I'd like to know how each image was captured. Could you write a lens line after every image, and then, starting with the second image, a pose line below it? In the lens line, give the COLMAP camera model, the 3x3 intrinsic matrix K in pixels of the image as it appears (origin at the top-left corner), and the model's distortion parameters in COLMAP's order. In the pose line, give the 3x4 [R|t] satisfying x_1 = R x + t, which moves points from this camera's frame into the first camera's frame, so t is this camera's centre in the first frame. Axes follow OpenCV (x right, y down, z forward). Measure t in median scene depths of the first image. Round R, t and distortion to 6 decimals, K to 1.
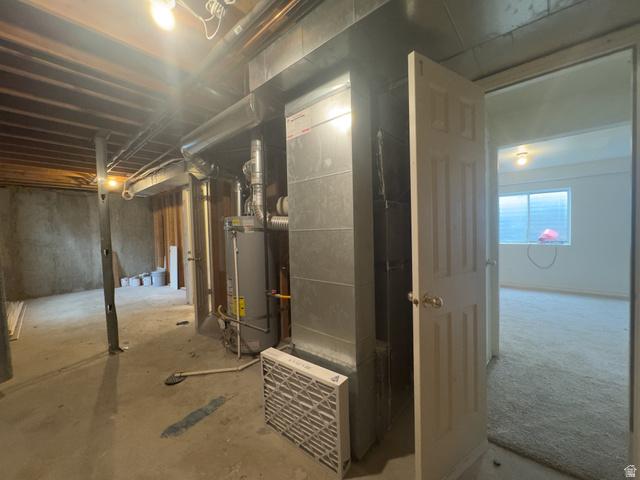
lens RADIAL K [[257.7, 0, 323.2], [0, 257.7, 240.0], [0, 0, 1]] dist [-0.003756, -0.000209]
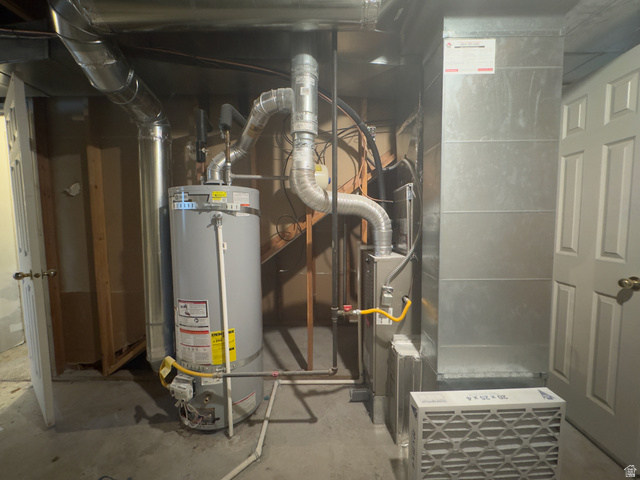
lens RADIAL K [[257.7, 0, 322.3], [0, 257.7, 240.1], [0, 0, 1]] dist [-0.003756, -0.000209]
pose [[0.763592, -0.029411, 0.645029, -0.834512], [0.009542, 0.999367, 0.034272, 0.011775], [-0.645628, -0.020014, 0.763389, 0.707349]]
